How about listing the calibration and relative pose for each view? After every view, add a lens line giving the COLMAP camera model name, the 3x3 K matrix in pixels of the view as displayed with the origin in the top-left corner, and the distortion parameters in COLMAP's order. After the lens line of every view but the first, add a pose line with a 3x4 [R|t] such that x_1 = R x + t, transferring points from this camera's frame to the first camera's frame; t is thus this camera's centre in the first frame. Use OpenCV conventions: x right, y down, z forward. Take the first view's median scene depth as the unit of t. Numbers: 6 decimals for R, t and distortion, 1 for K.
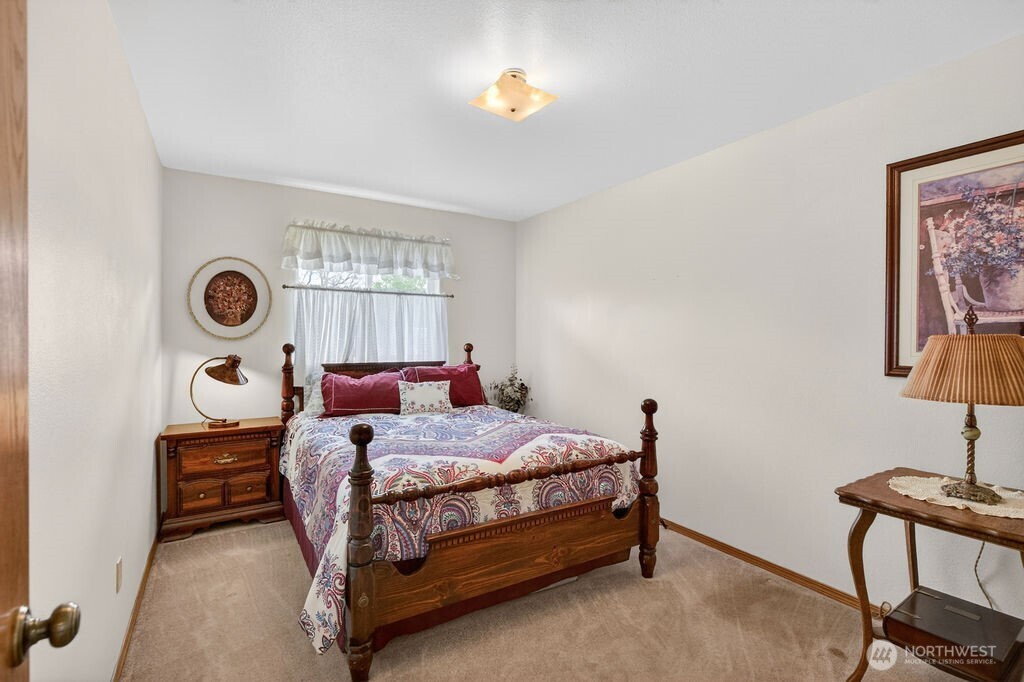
lens RADIAL K [[467.6, 0, 514.5], [0, 467.6, 344.5], [0, 0, 1]] dist [0.003320, -0.001109]
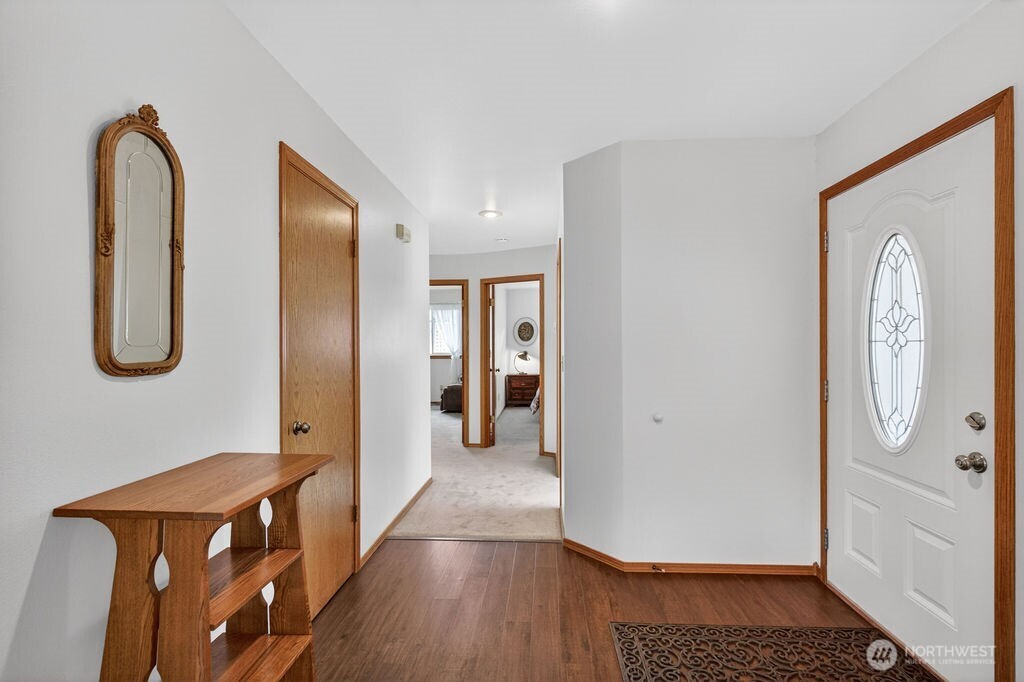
lens RADIAL K [[467.6, 0, 514.2], [0, 467.6, 345.8], [0, 0, 1]] dist [0.003320, -0.001109]
pose [[0.804167, -0.006050, -0.594373, 1.132188], [0.000642, 0.999956, -0.009311, 0.017480], [0.594403, 0.007106, 0.804136, -1.467391]]
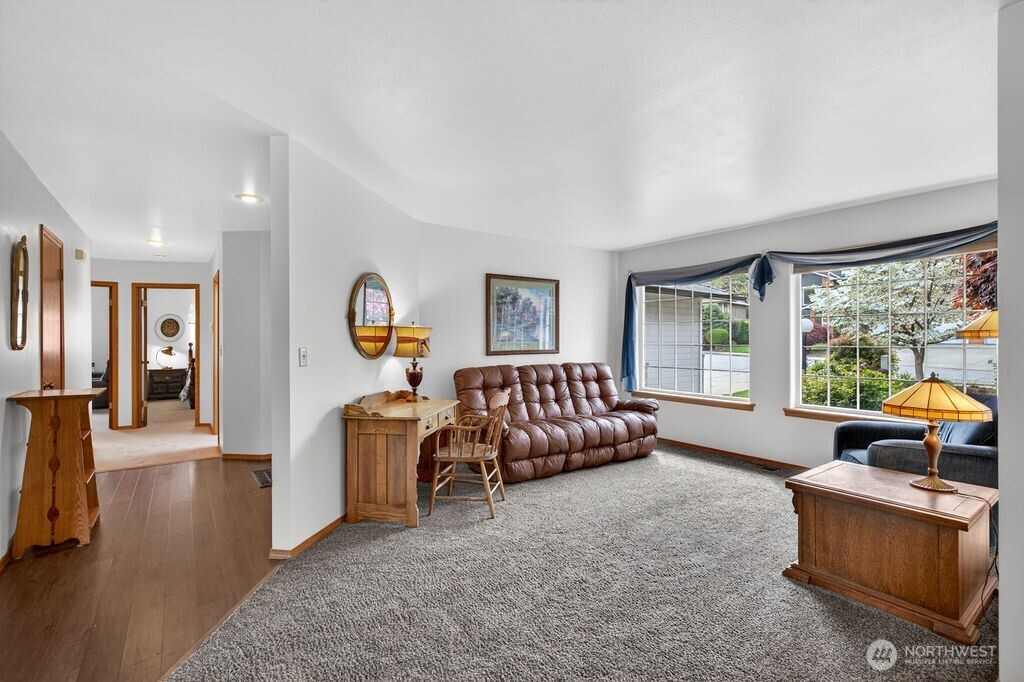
lens RADIAL K [[467.6, 0, 525.4], [0, 467.6, 339.5], [0, 0, 1]] dist [0.003320, -0.001109]
pose [[0.997604, -0.008325, 0.068677, 1.572607], [0.009182, 0.999884, -0.012185, 0.037275], [-0.068567, 0.012786, 0.997565, -2.317921]]
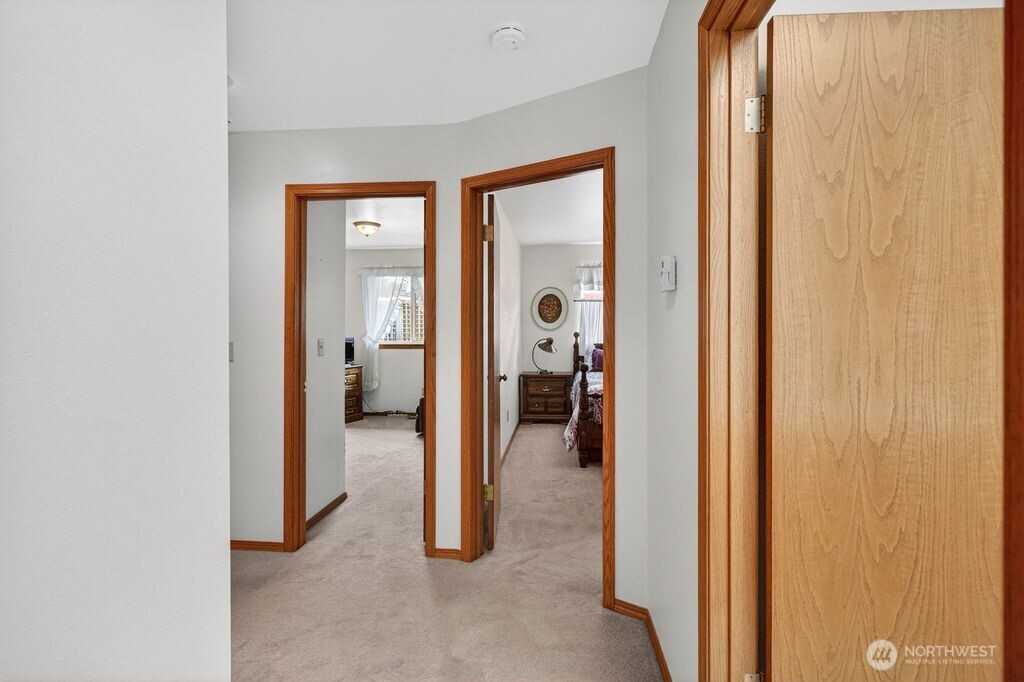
lens RADIAL K [[467.6, 0, 508.4], [0, 467.6, 333.0], [0, 0, 1]] dist [0.003320, -0.001109]
pose [[0.777961, -0.002515, -0.628307, 0.501561], [-0.000034, 0.999992, -0.004045, 0.010171], [0.628312, 0.003169, 0.777955, -0.642619]]
